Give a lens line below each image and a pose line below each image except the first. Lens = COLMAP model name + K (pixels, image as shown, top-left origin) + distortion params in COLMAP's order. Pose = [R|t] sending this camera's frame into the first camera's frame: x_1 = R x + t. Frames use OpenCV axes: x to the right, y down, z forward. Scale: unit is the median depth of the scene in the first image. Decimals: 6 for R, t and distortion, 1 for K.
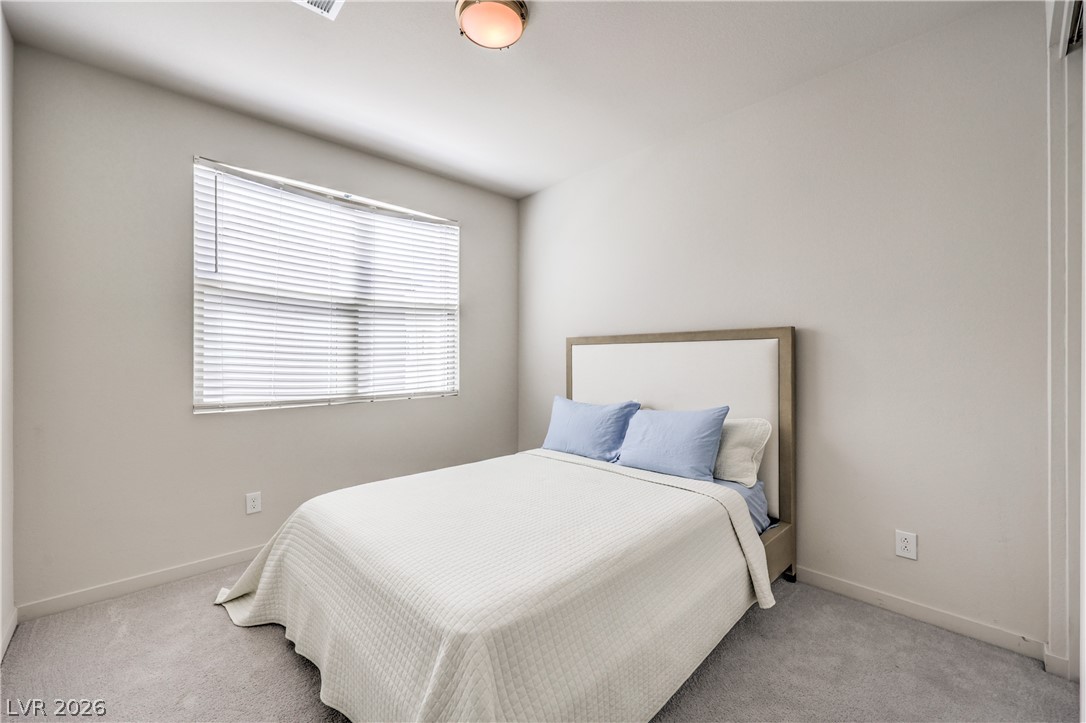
lens RADIAL K [[440.0, 0, 544.7], [0, 440.0, 359.1], [0, 0, 1]] dist [0.000609, 0.000805]
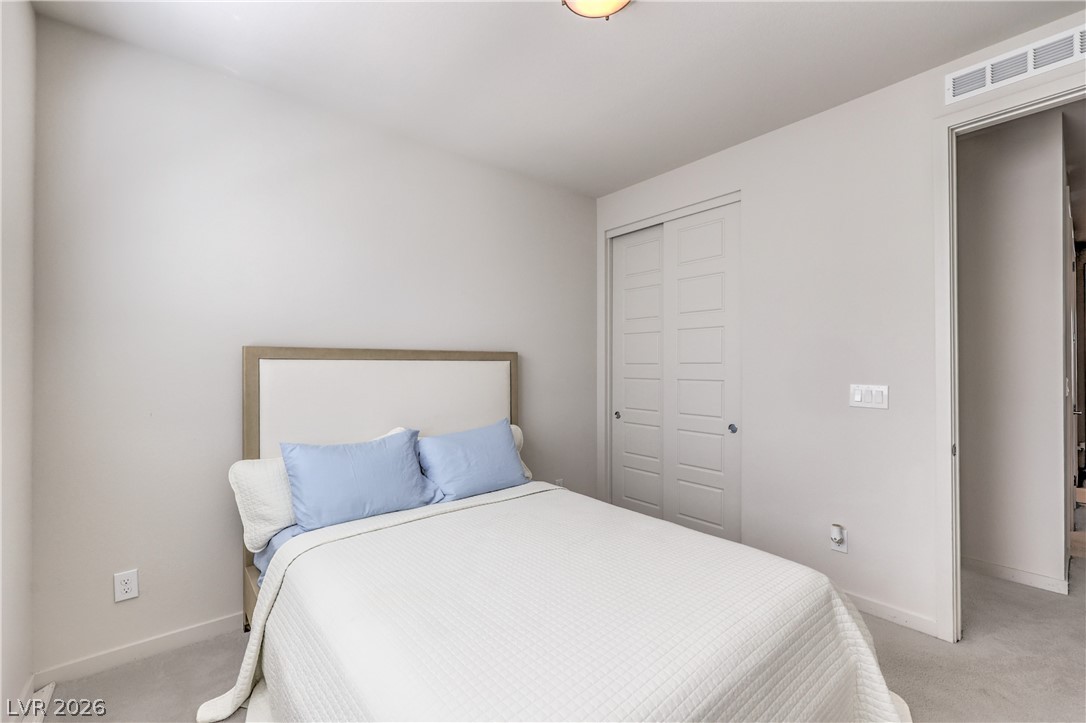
lens RADIAL K [[440.0, 0, 544.0], [0, 440.0, 363.8], [0, 0, 1]] dist [0.000609, 0.000805]
pose [[0.103964, 0.028475, 0.994173, -0.643345], [0.017940, 0.999374, -0.030500, 0.001685], [-0.994419, 0.021007, 0.103388, 0.689140]]
